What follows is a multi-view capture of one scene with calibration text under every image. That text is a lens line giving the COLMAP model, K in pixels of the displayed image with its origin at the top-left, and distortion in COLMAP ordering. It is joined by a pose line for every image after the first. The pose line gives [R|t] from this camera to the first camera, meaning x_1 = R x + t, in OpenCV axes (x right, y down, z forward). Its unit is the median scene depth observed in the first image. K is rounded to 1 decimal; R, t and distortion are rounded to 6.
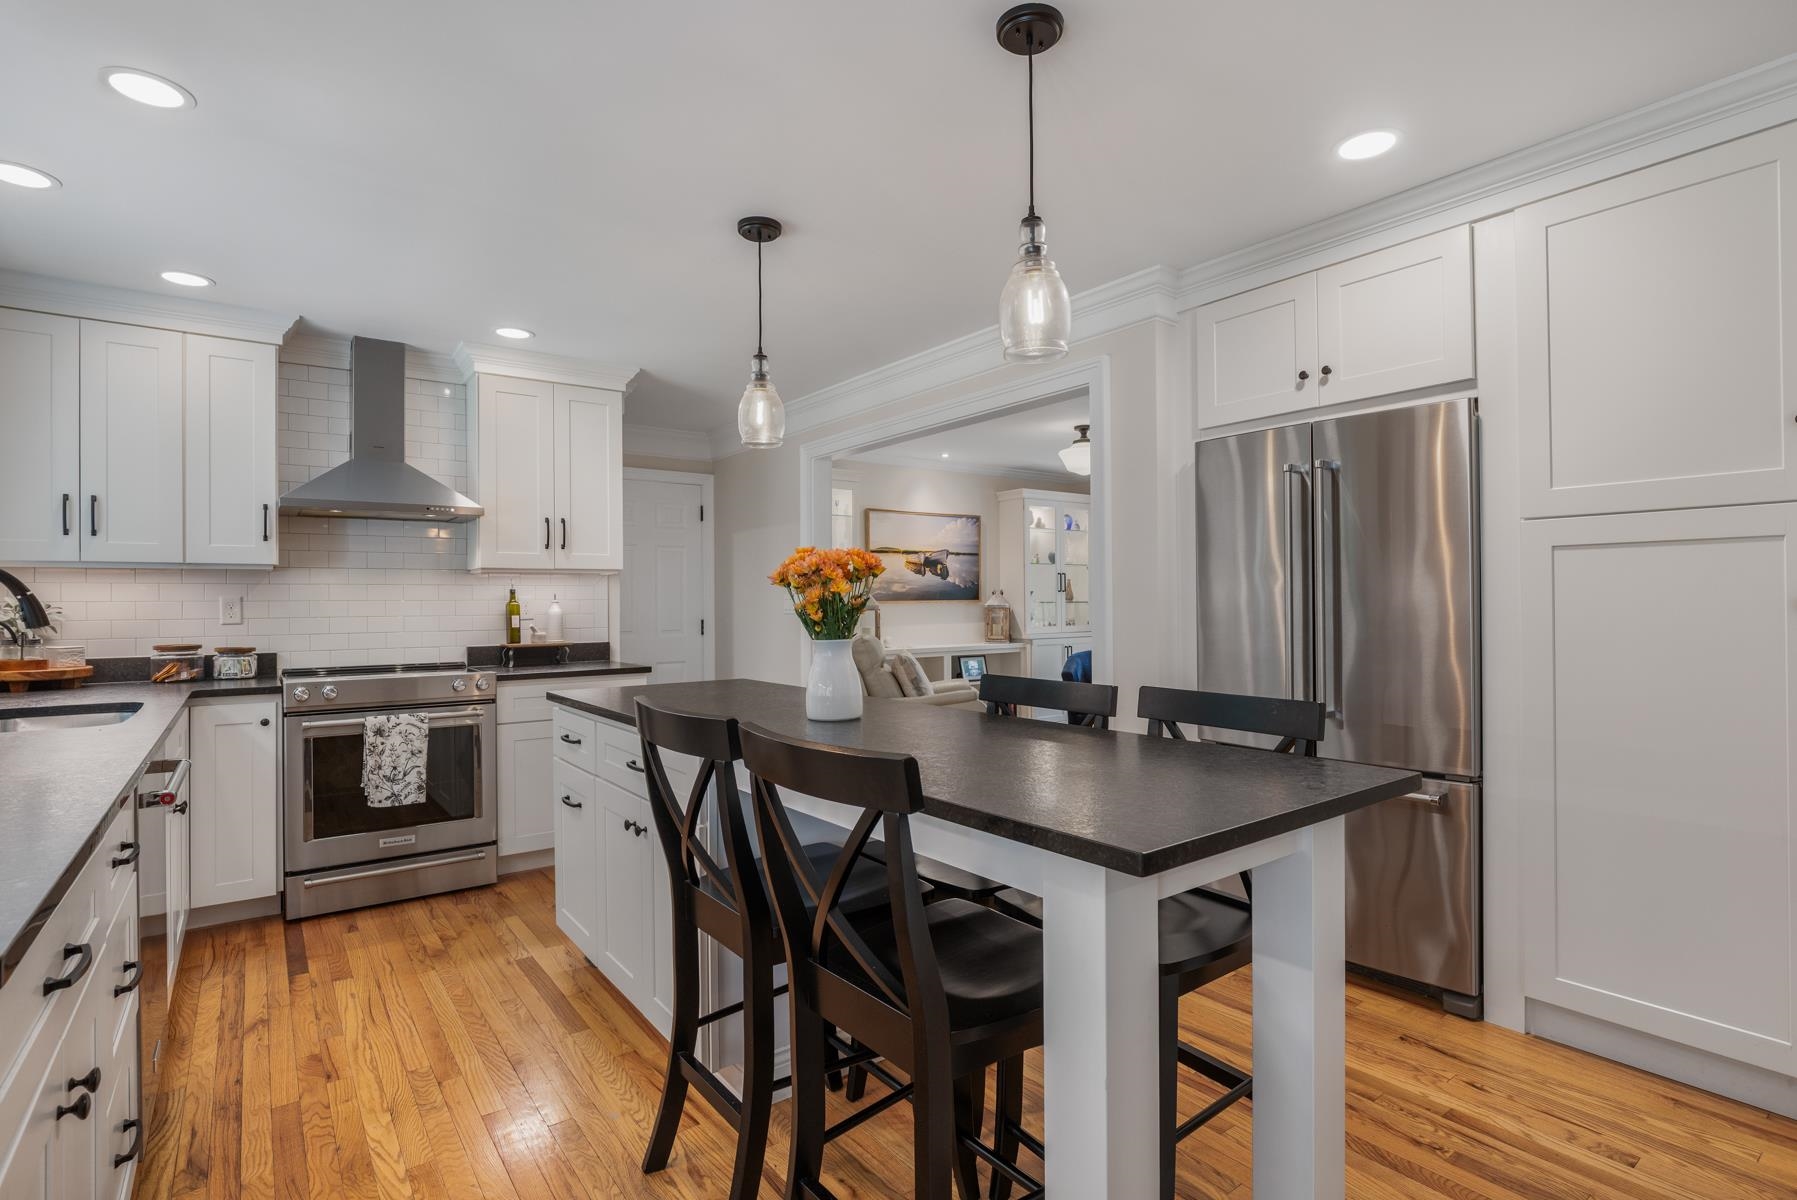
lens RADIAL K [[861.5, 0, 912.0], [0, 861.5, 603.1], [0, 0, 1]] dist [-0.018265, -0.000455]
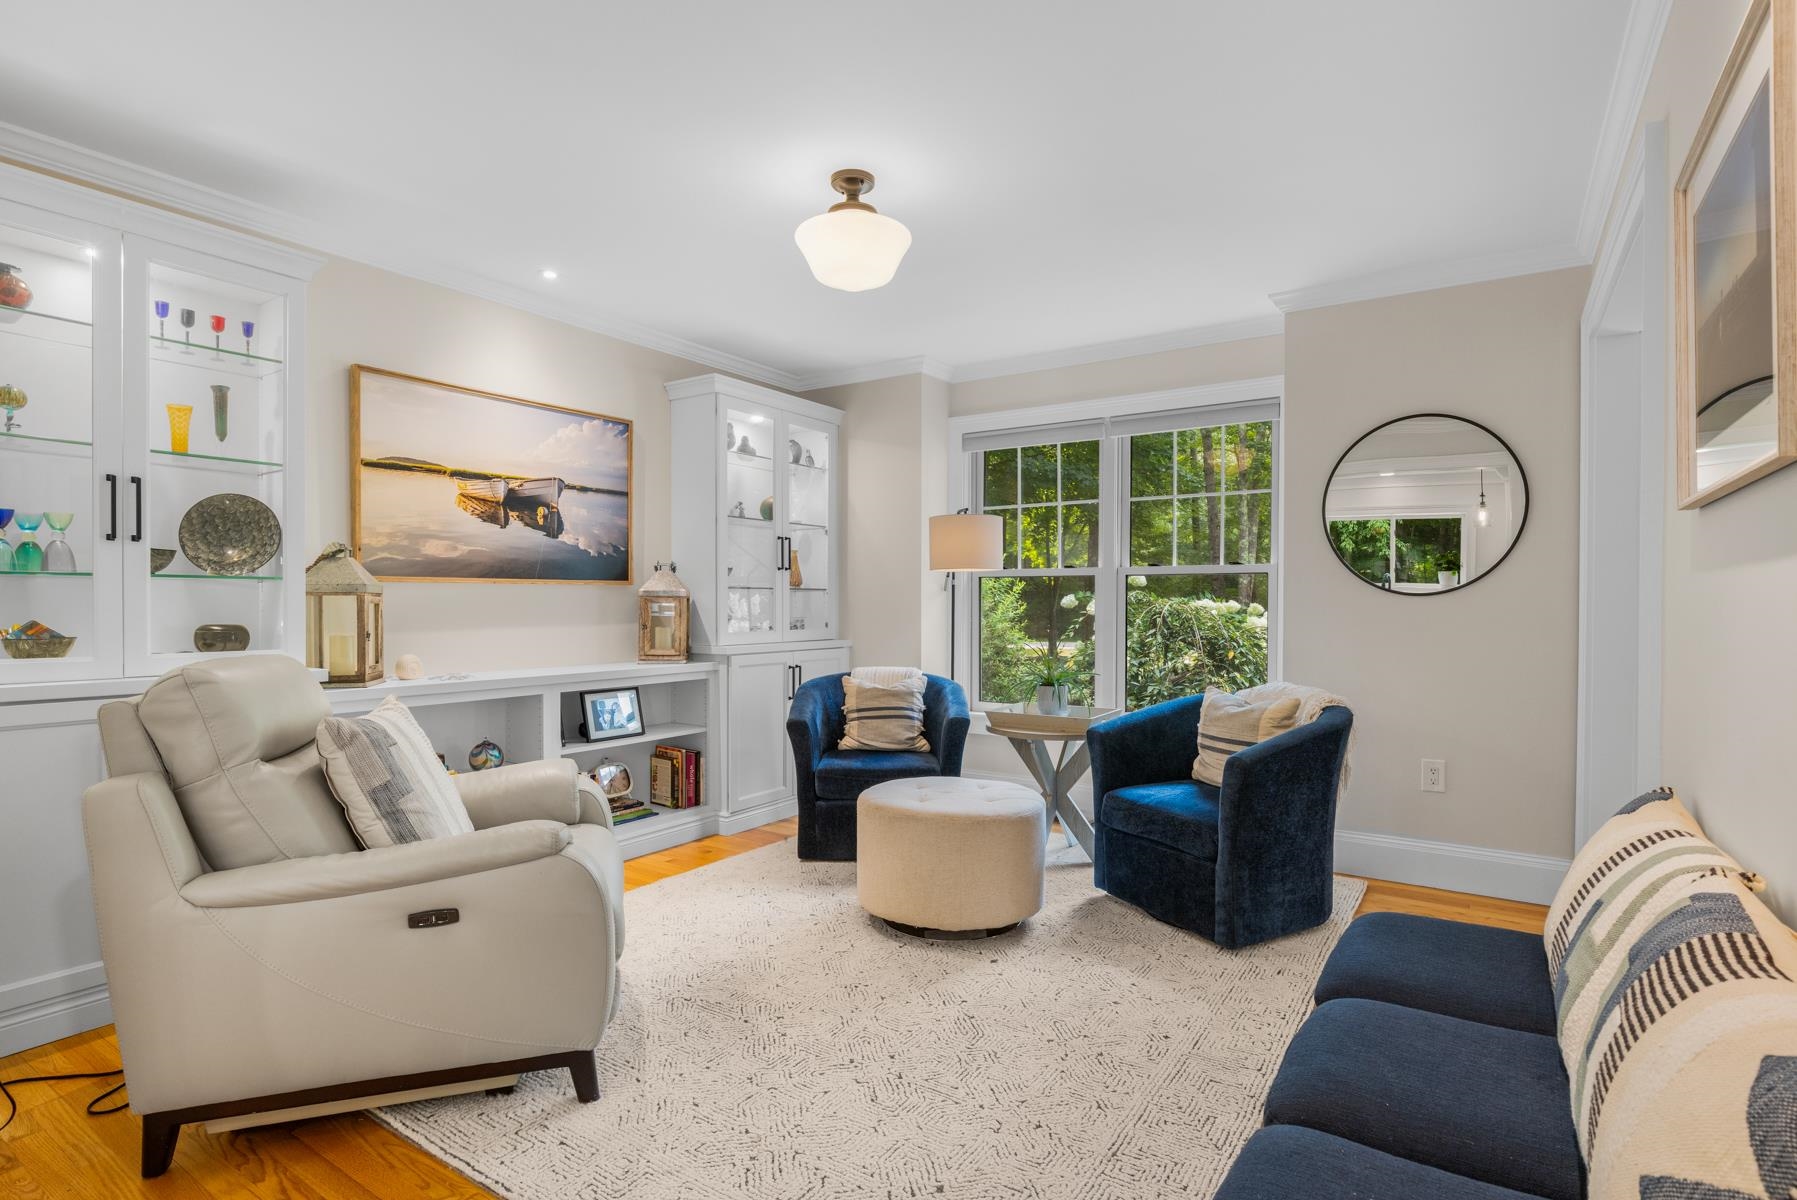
lens RADIAL K [[891.7, 0, 901.8], [0, 891.7, 610.4], [0, 0, 1]] dist [-0.002740, -0.000313]
pose [[0.947189, 0.007040, 0.320599, 0.066594], [-0.009945, 0.999923, 0.007426, 0.009157], [-0.320522, -0.010222, 0.947186, 0.468053]]
